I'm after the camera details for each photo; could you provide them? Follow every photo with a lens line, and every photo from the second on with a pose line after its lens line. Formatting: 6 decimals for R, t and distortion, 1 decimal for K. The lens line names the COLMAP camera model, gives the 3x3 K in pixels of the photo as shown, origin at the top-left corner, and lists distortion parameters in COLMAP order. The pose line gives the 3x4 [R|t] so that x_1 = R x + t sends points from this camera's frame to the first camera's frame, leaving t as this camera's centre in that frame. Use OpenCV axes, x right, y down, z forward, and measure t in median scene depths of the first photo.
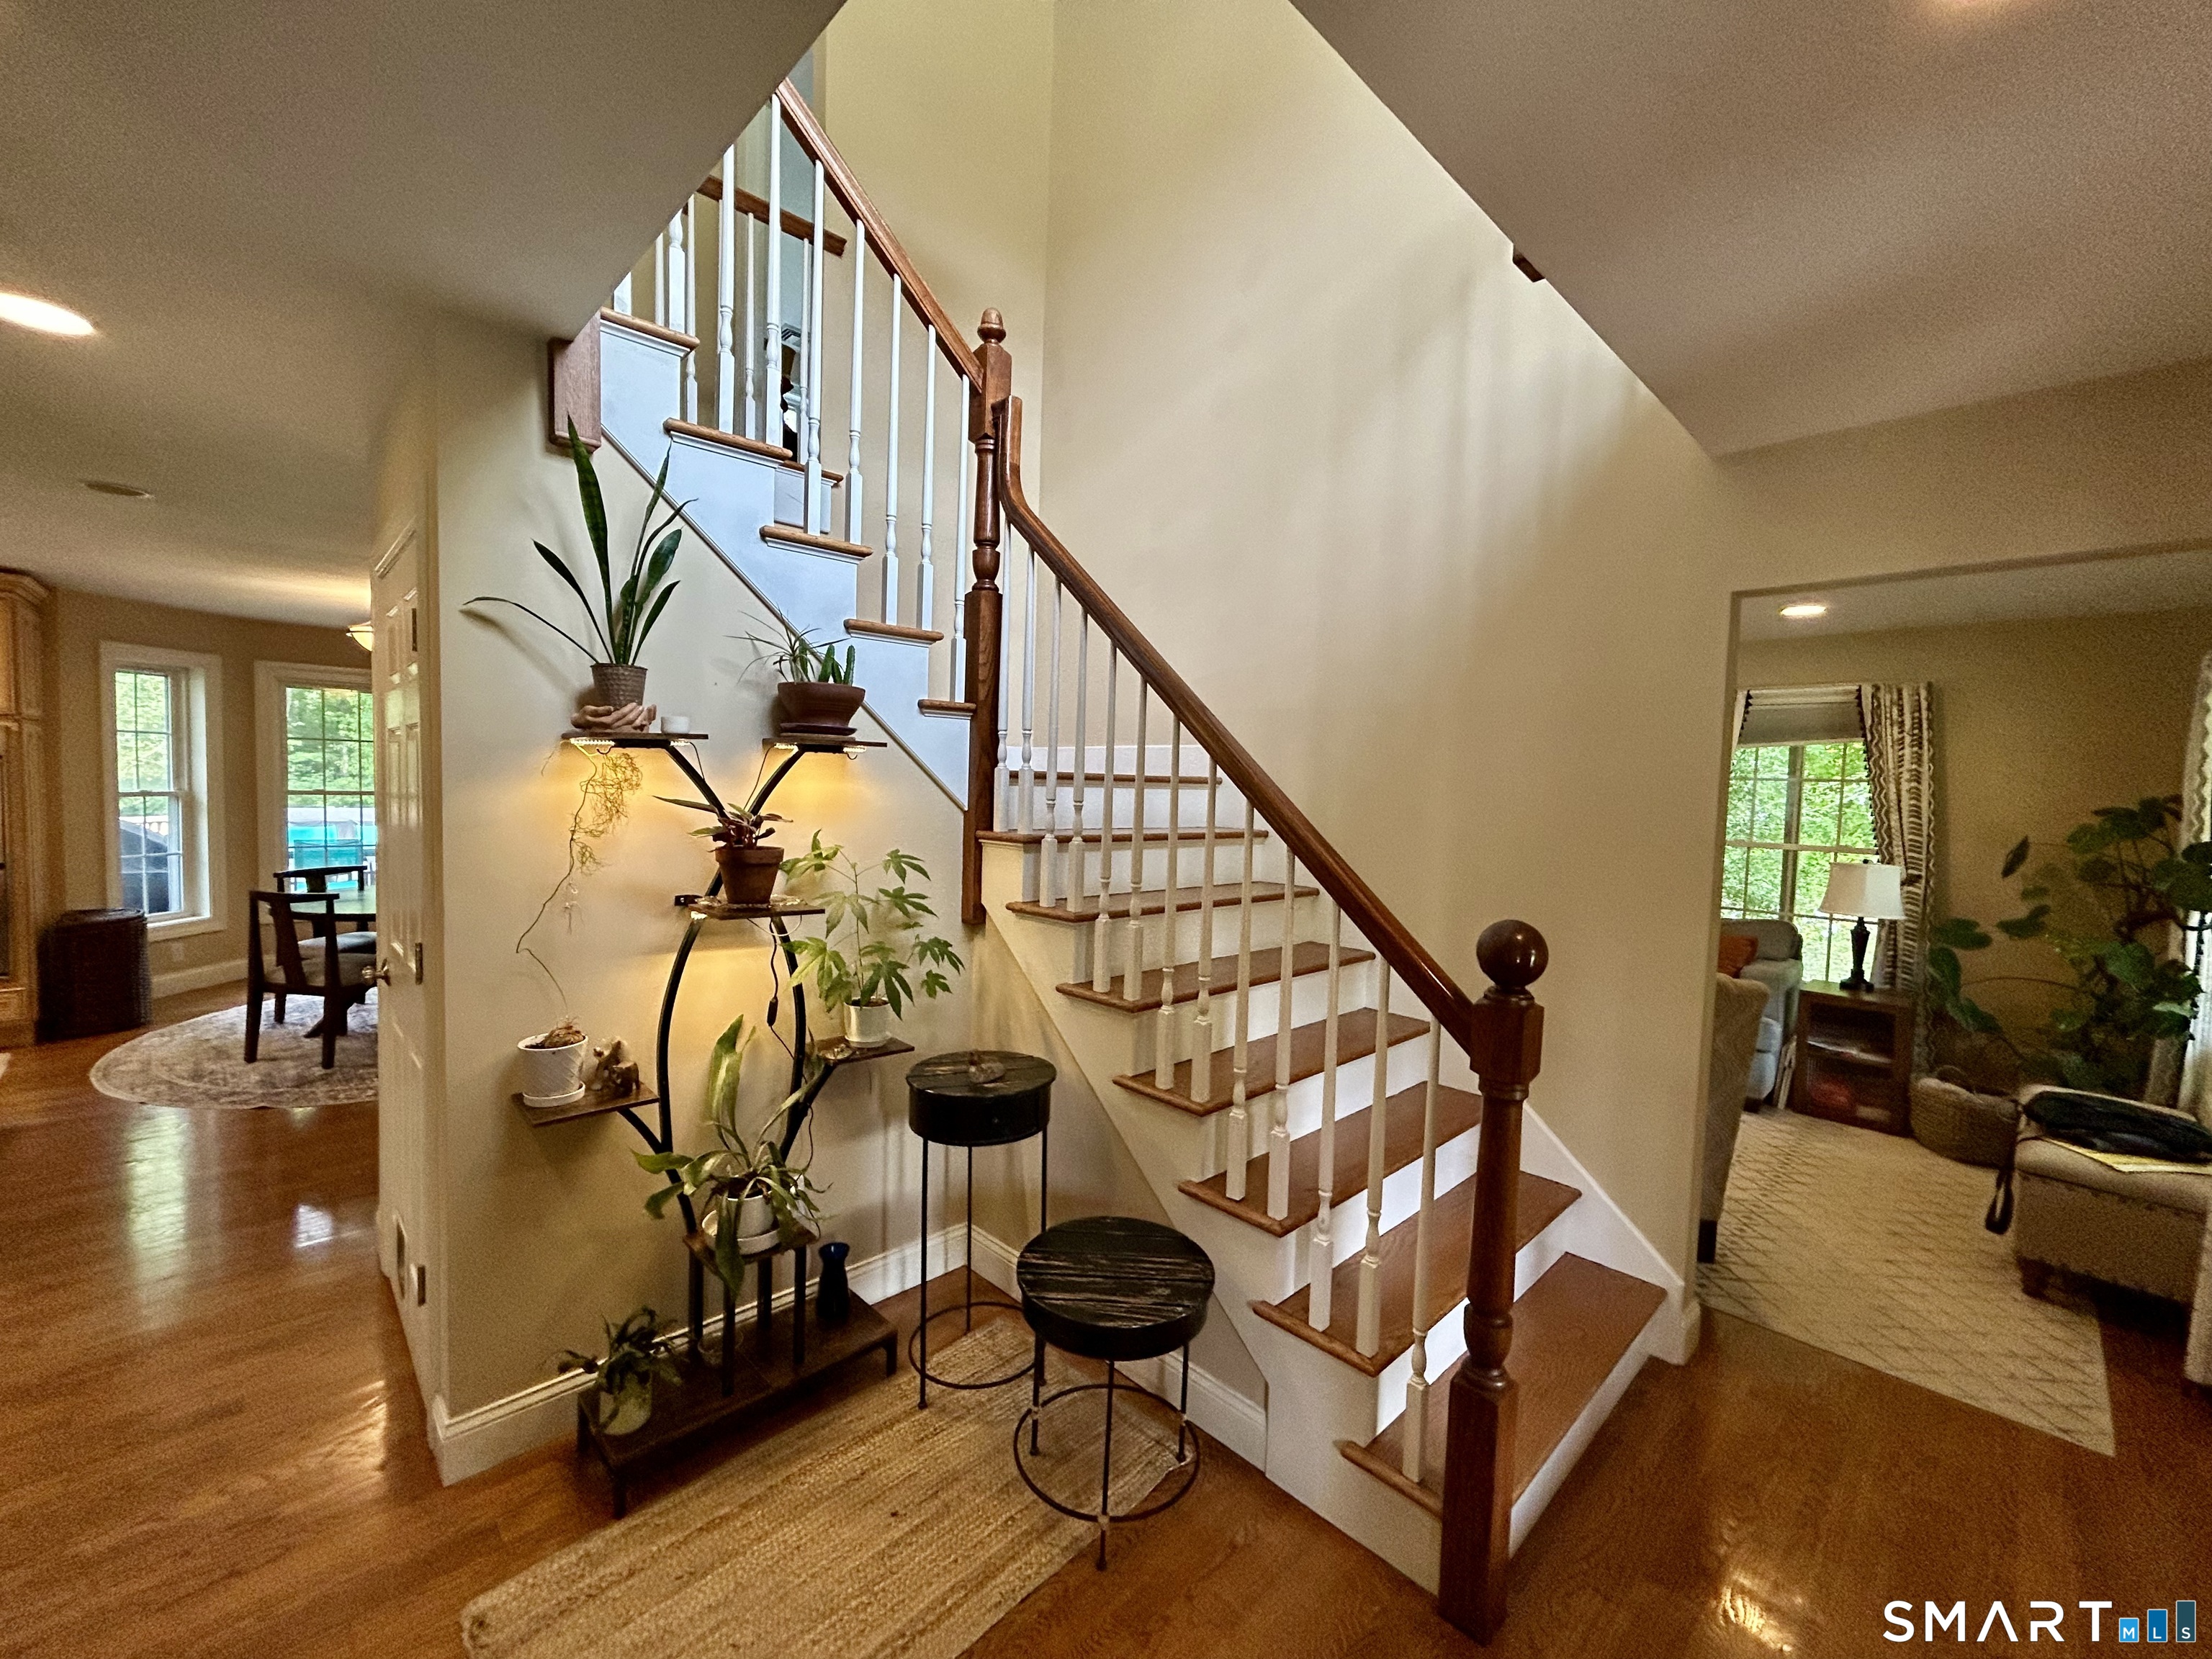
lens RADIAL K [[901.1, 0, 1110.0], [0, 901.1, 821.4], [0, 0, 1]] dist [-0.002536, 0.001406]
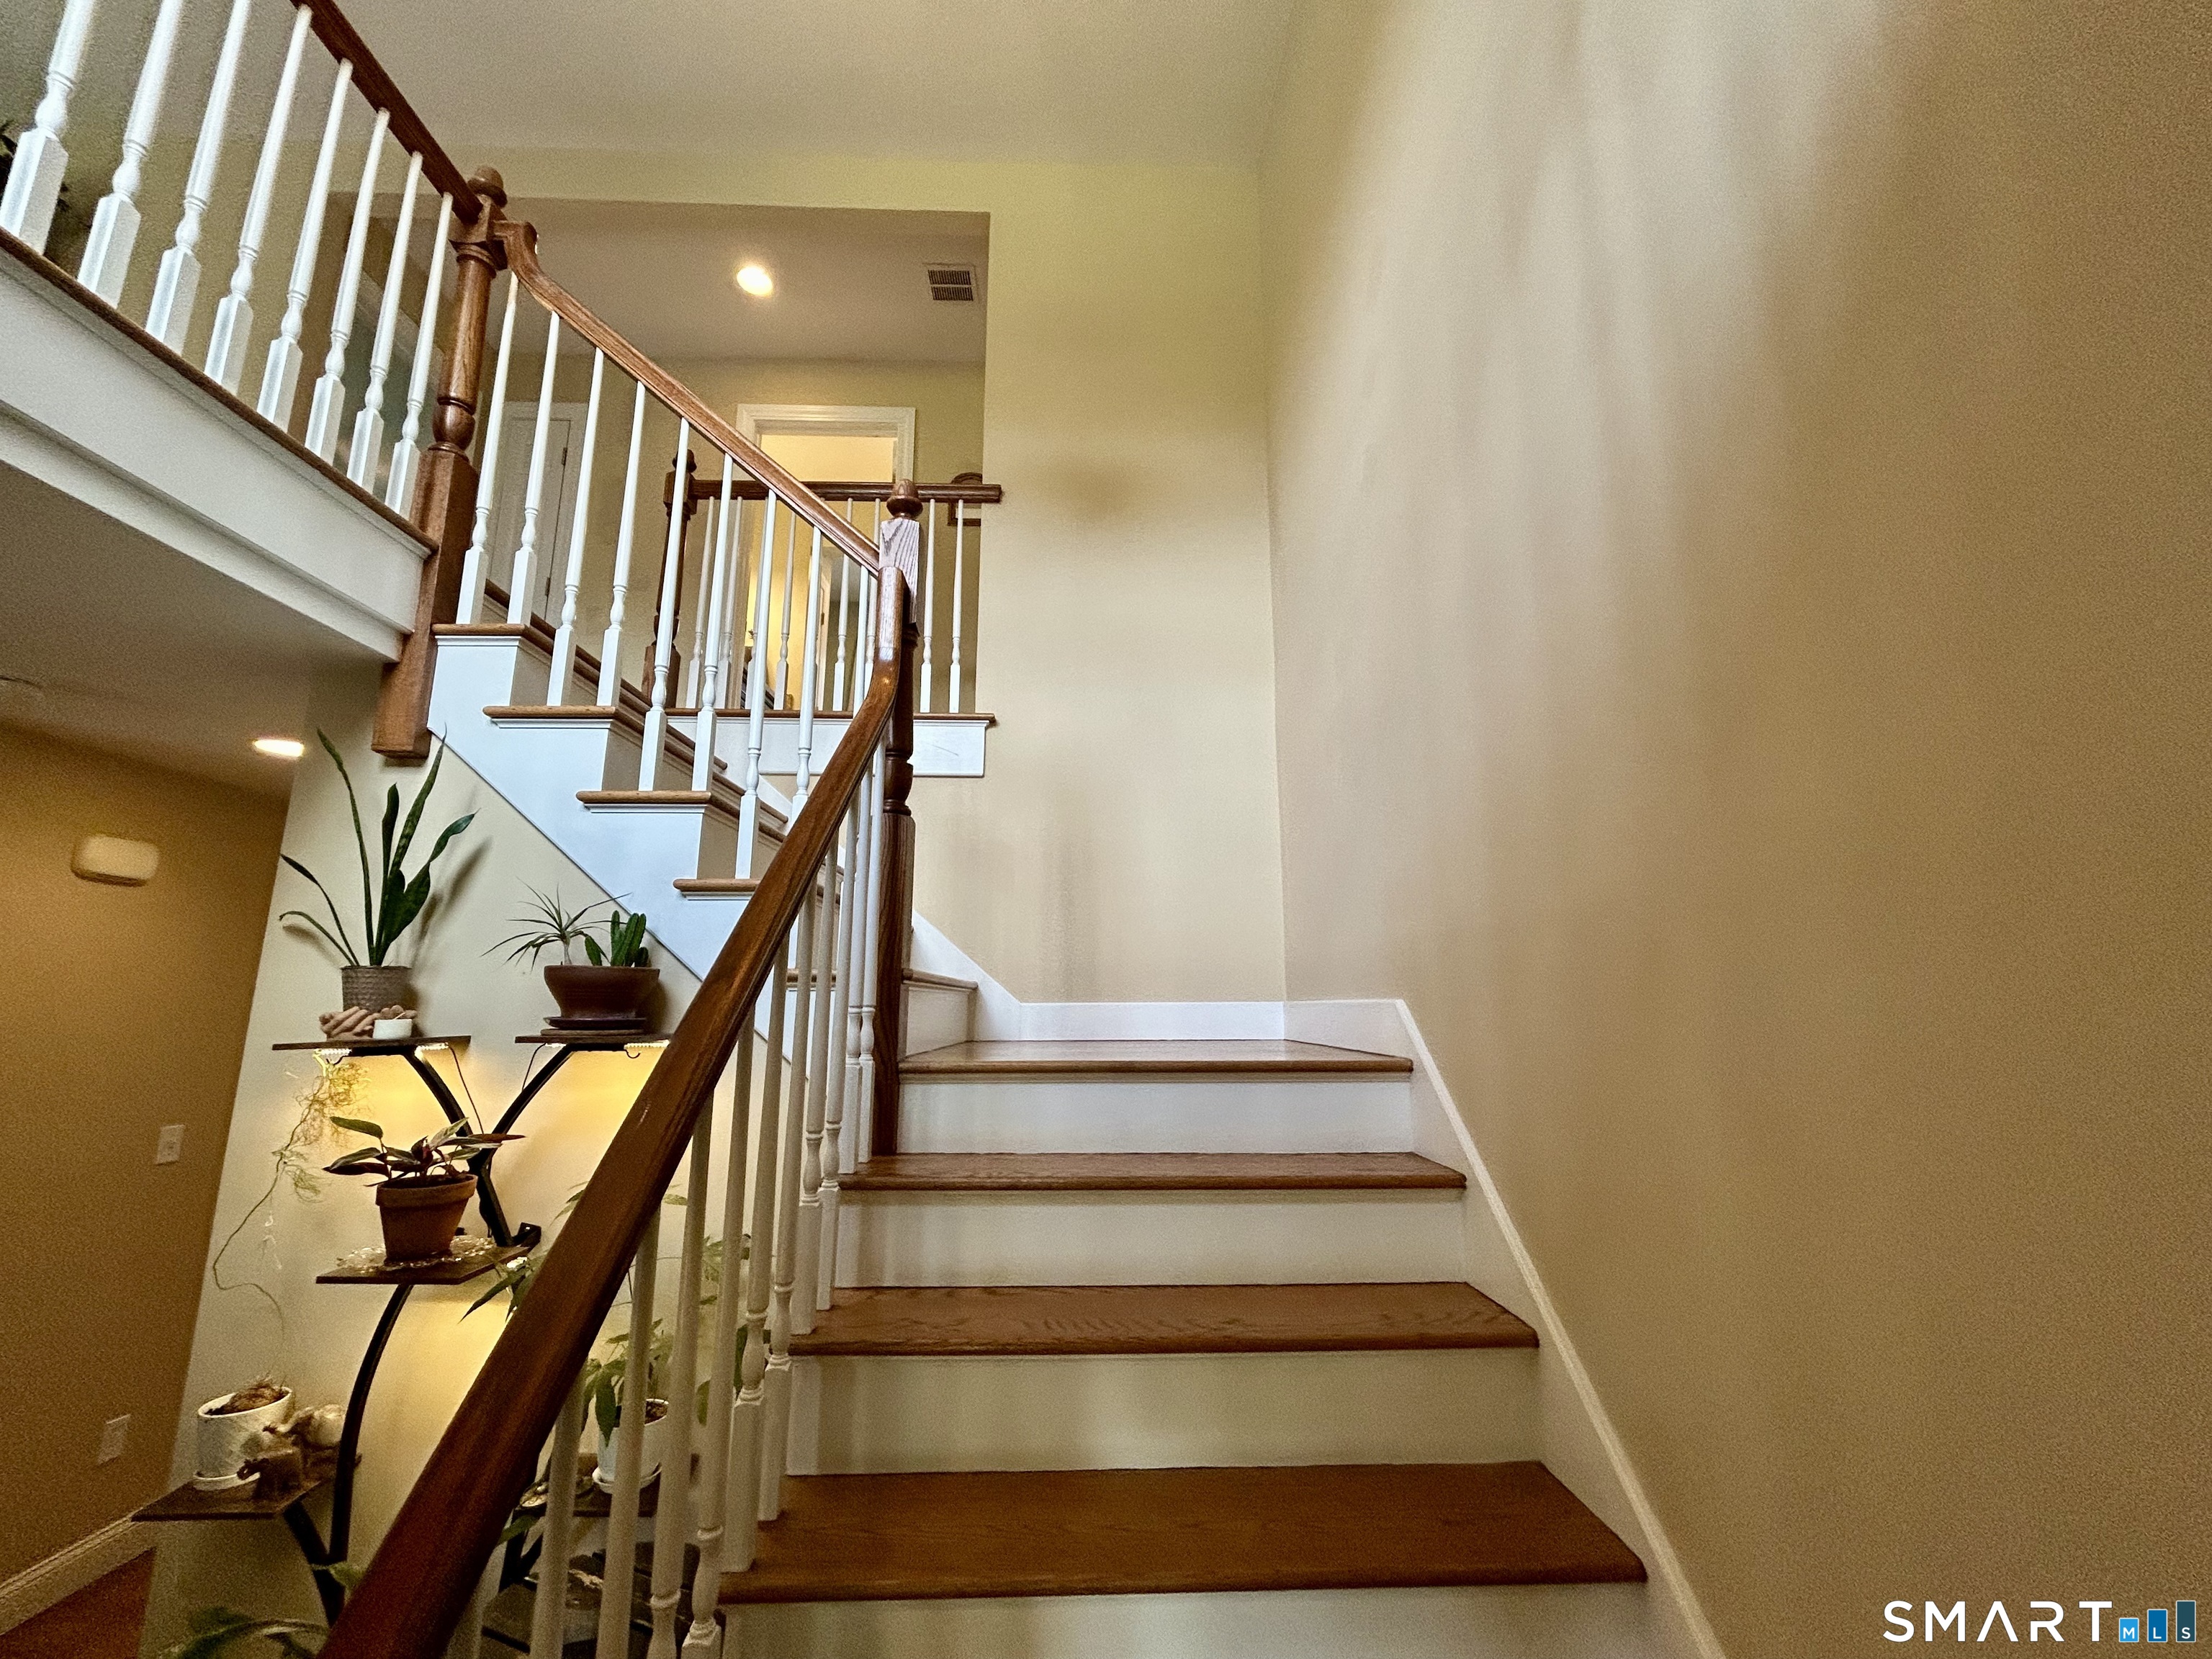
lens RADIAL K [[901.1, 0, 1110.3], [0, 901.1, 839.8], [0, 0, 1]] dist [-0.002536, 0.001406]
pose [[0.785084, -0.153486, -0.600071, 0.587824], [0.003534, 0.969905, -0.243459, -0.065767], [0.619379, 0.189015, 0.761999, 0.688743]]
